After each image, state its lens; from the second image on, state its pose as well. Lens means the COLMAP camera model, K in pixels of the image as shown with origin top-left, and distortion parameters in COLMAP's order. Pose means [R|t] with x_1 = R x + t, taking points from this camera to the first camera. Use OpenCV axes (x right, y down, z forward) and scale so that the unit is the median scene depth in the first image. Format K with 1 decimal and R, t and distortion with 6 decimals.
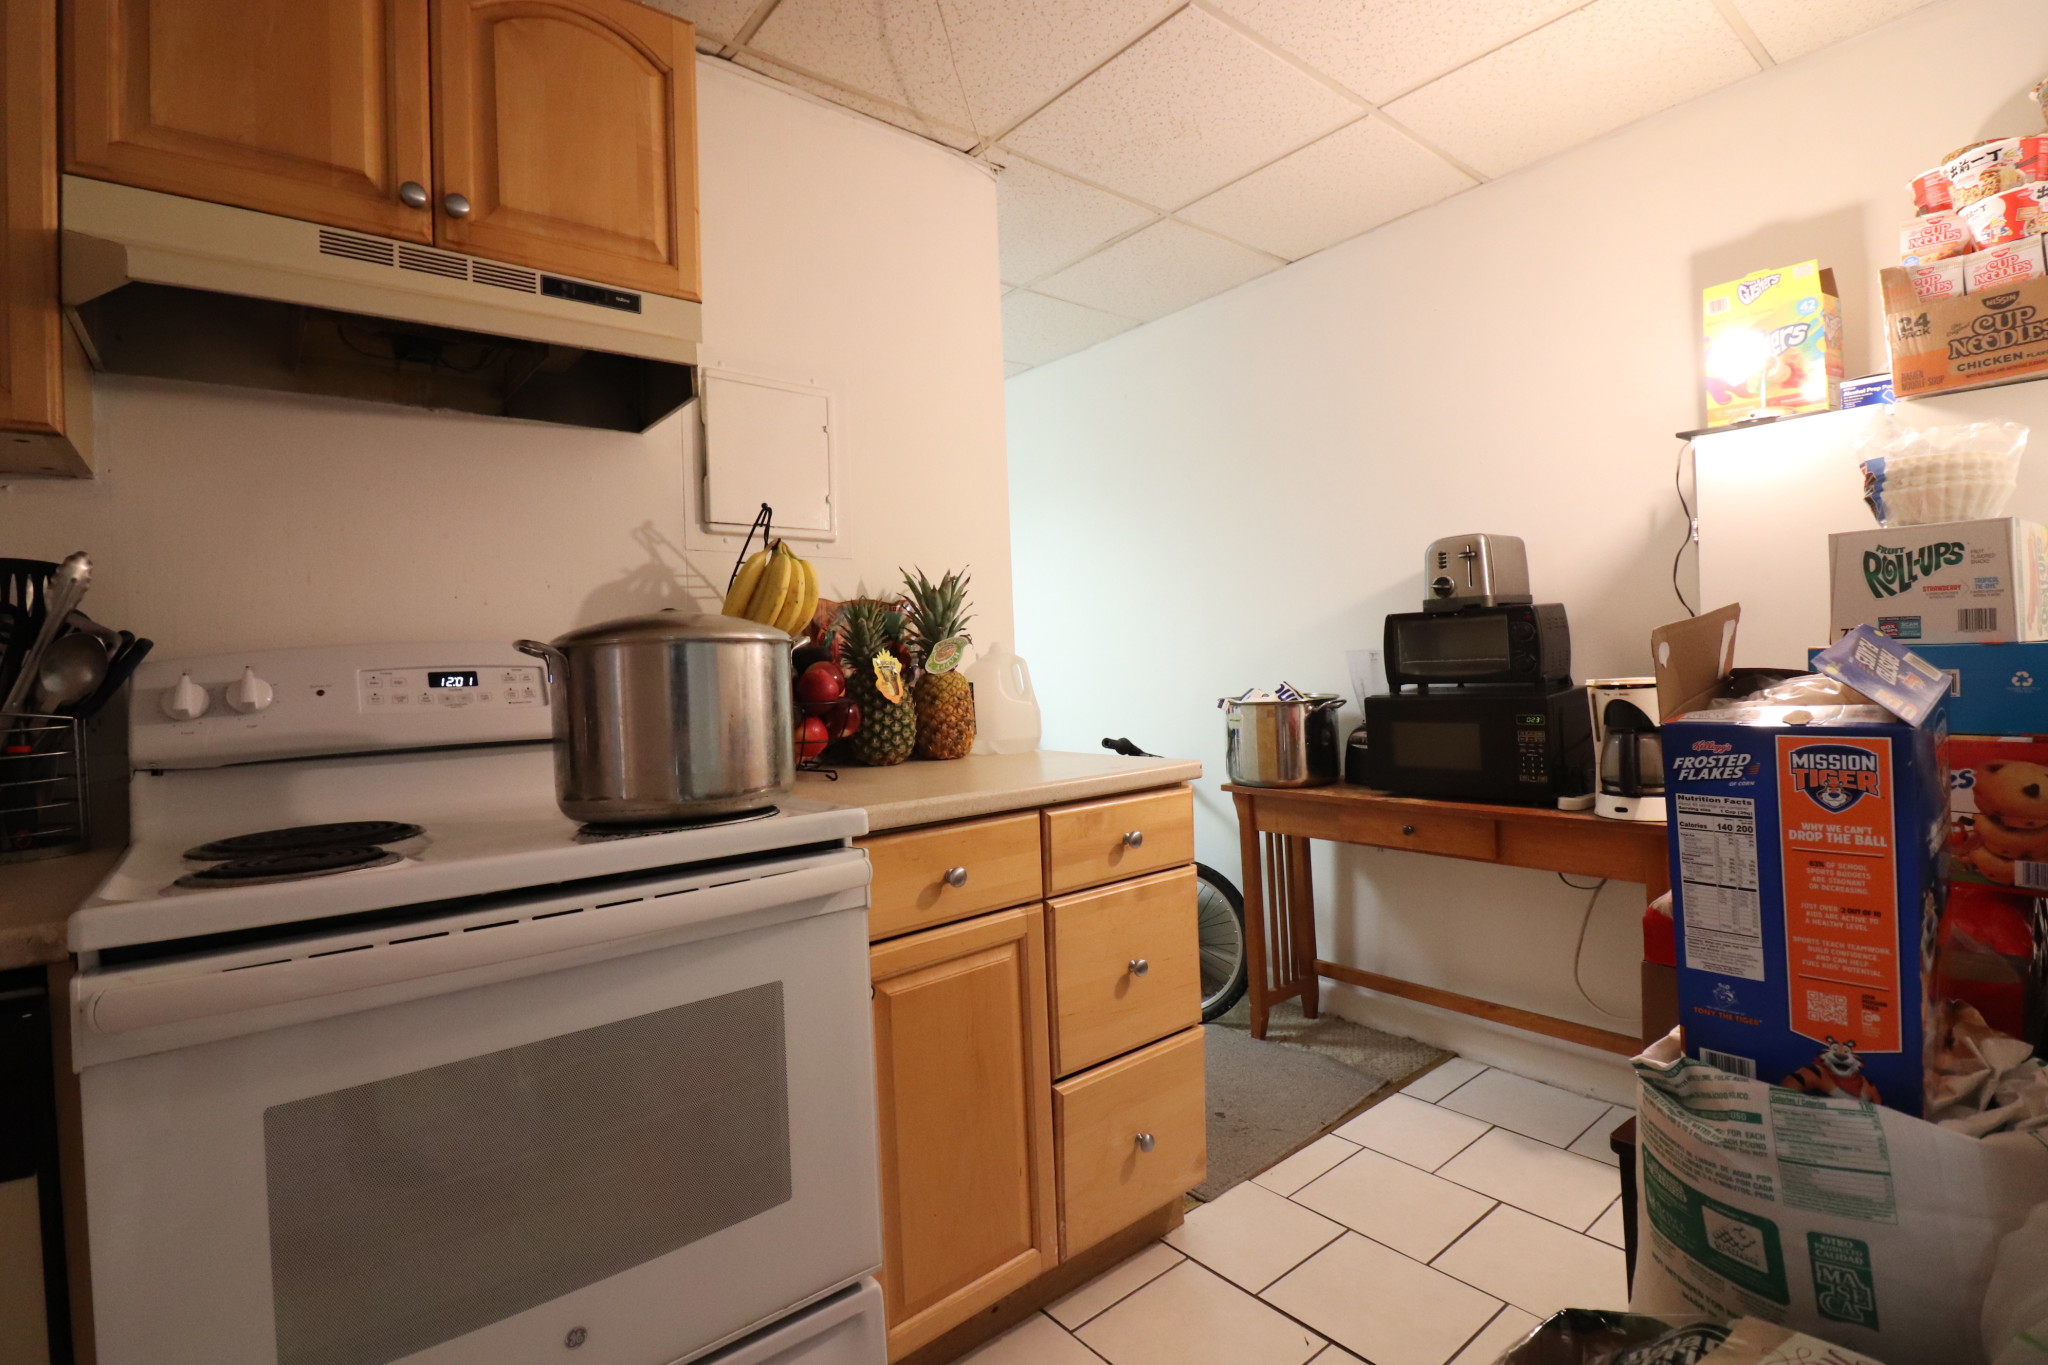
lens RADIAL K [[953.1, 0, 1015.6], [0, 953.1, 668.6], [0, 0, 1]] dist [-0.009222, -0.008475]
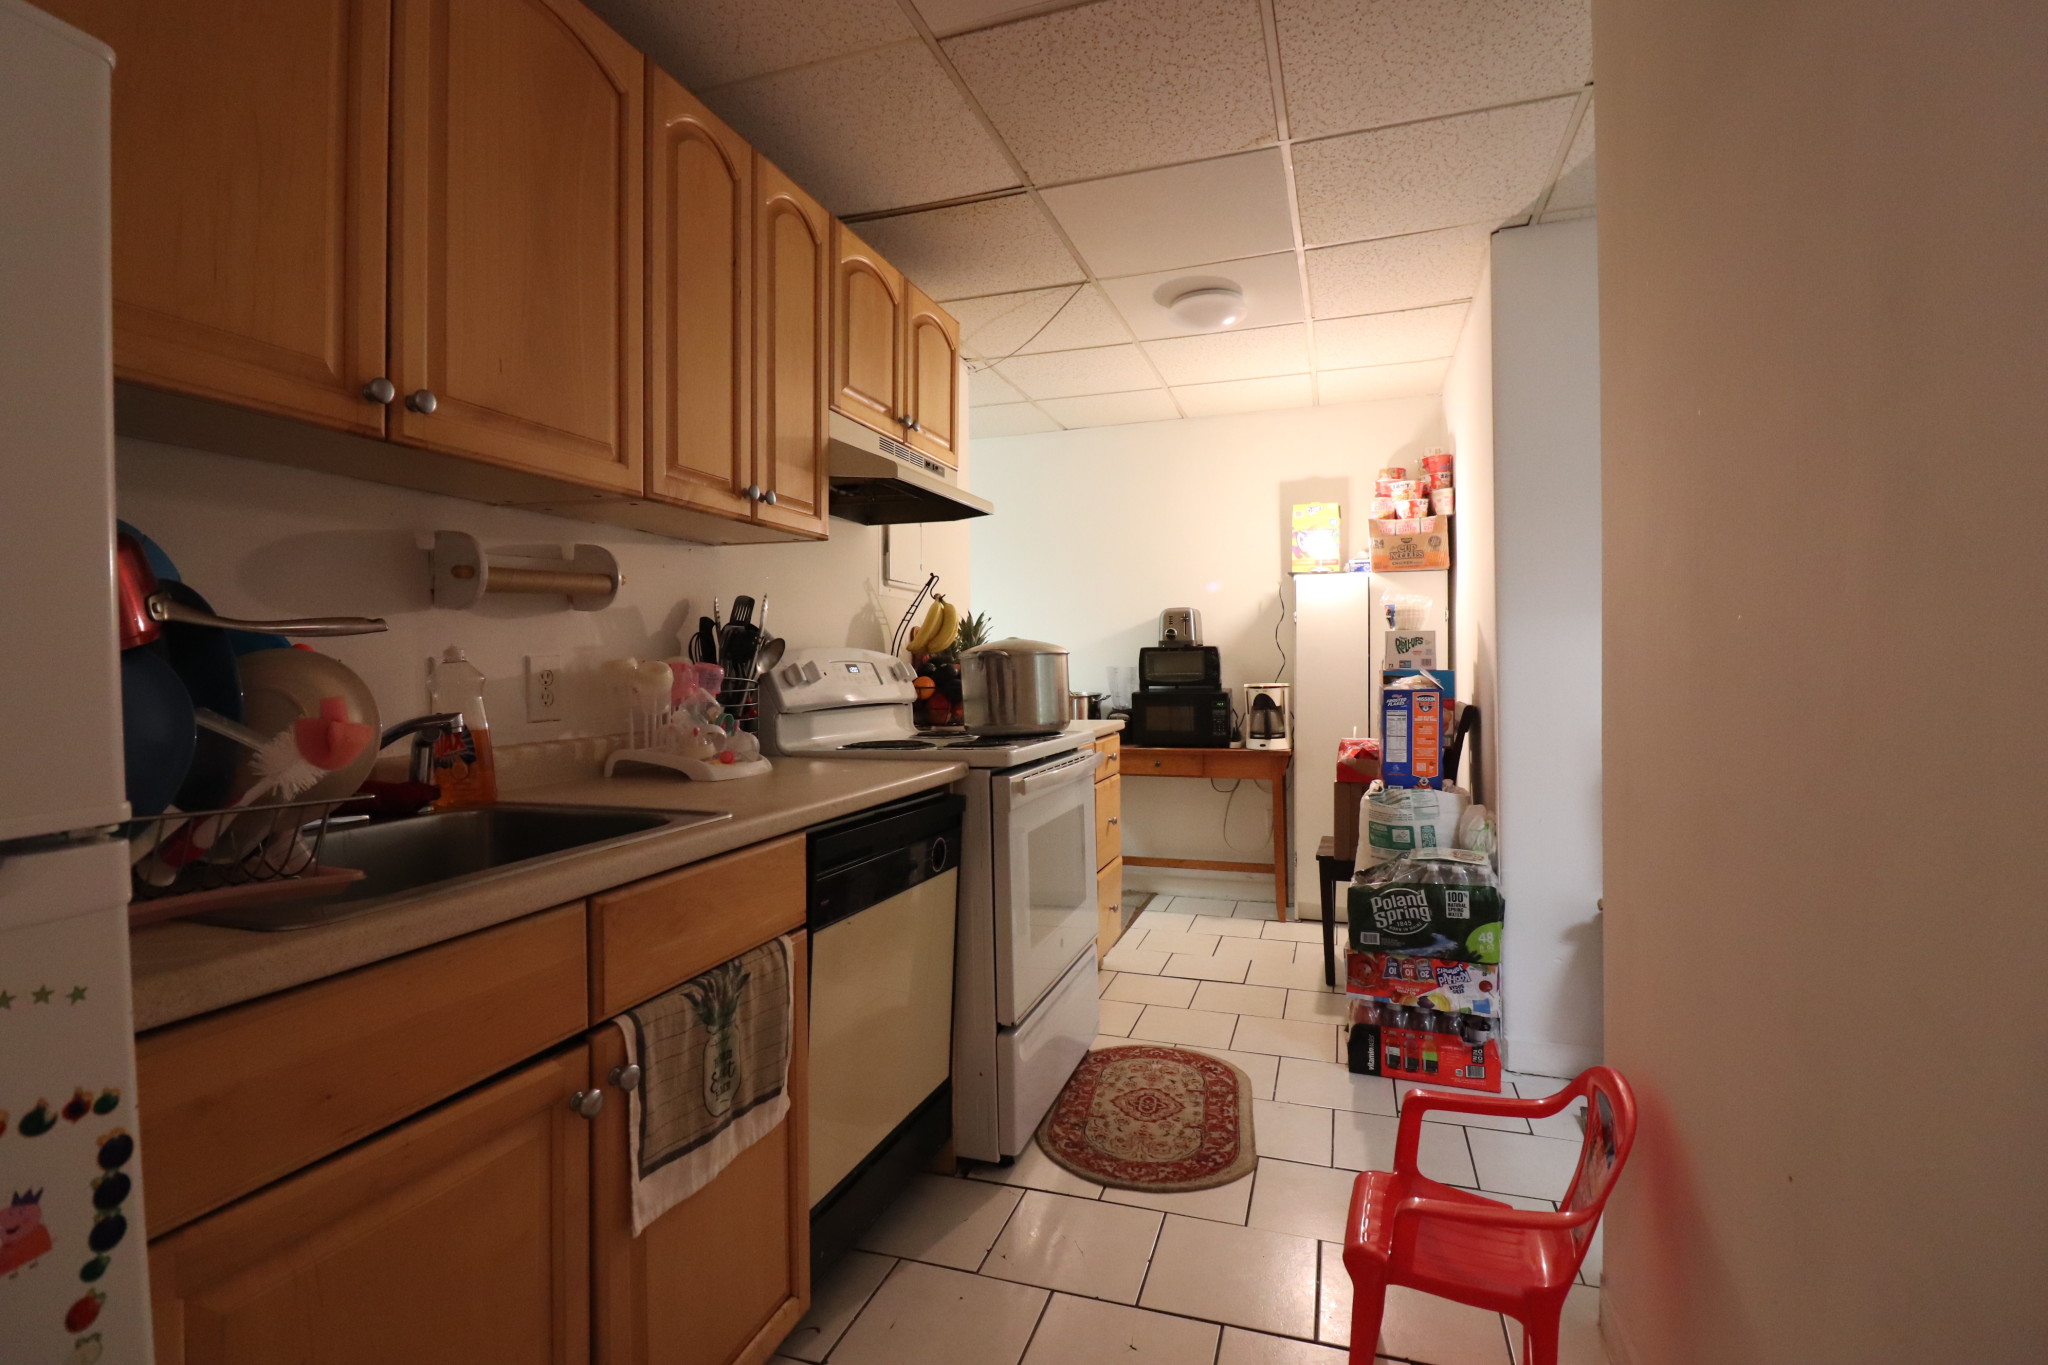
lens RADIAL K [[953.1, 0, 1021.3], [0, 953.1, 671.8], [0, 0, 1]] dist [-0.009222, -0.008475]
pose [[0.844566, 0.025639, 0.534837, -1.166059], [-0.018431, 0.999653, -0.018818, 0.041529], [-0.535134, 0.006036, 0.844746, -0.621421]]
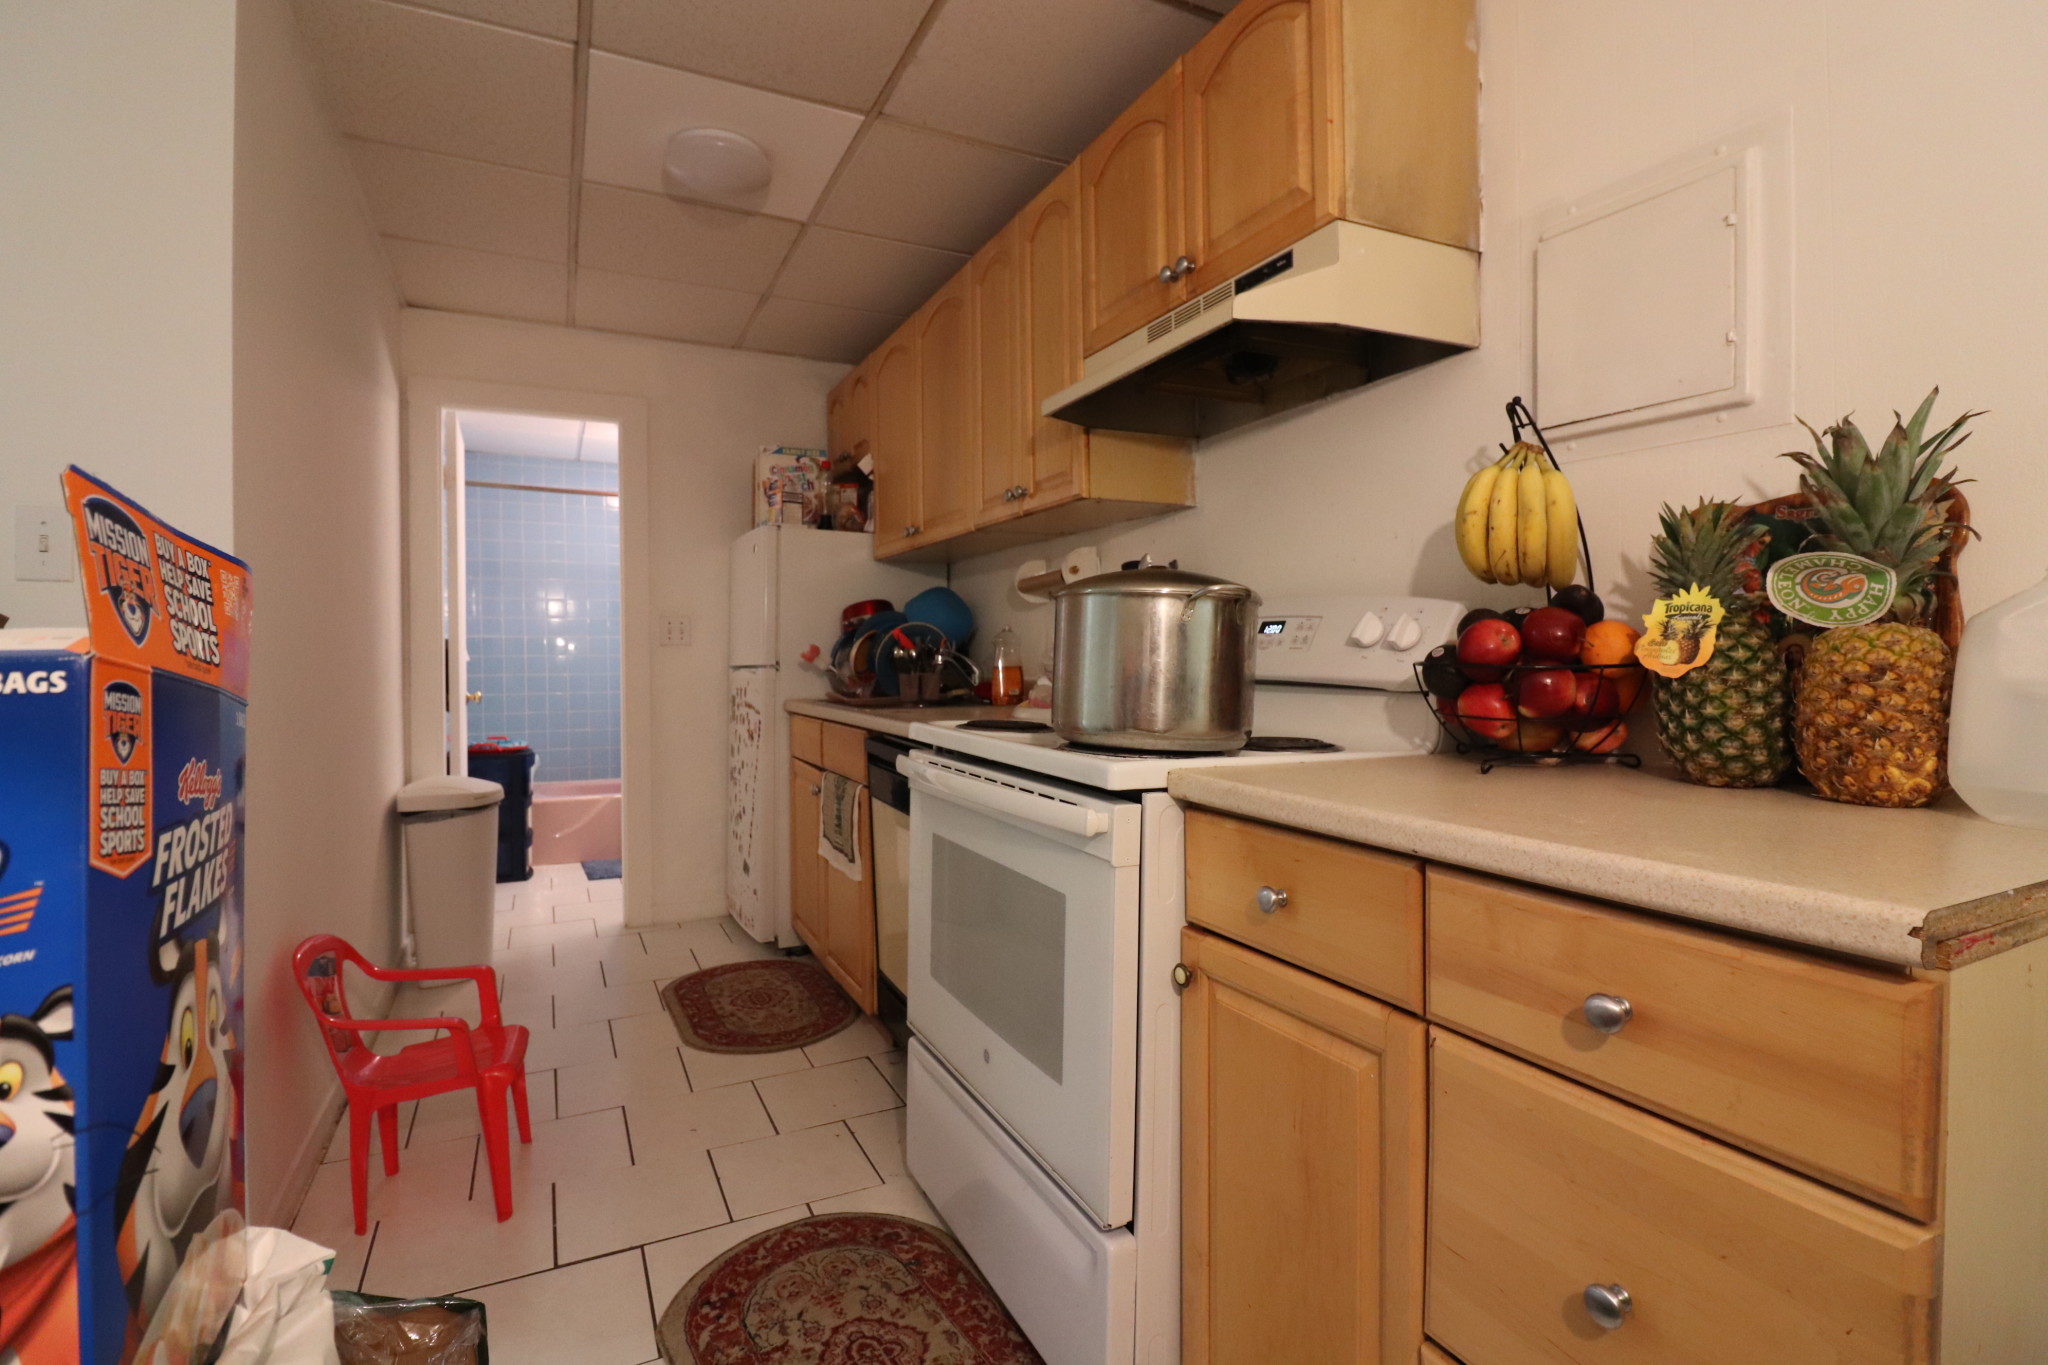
lens RADIAL K [[953.1, 0, 1024.6], [0, 953.1, 667.7], [0, 0, 1]] dist [-0.009222, -0.008475]
pose [[-0.213670, 0.056336, -0.975280, 0.637035], [0.010346, 0.998410, 0.055406, -0.007563], [0.976851, 0.001749, -0.213914, 0.884852]]
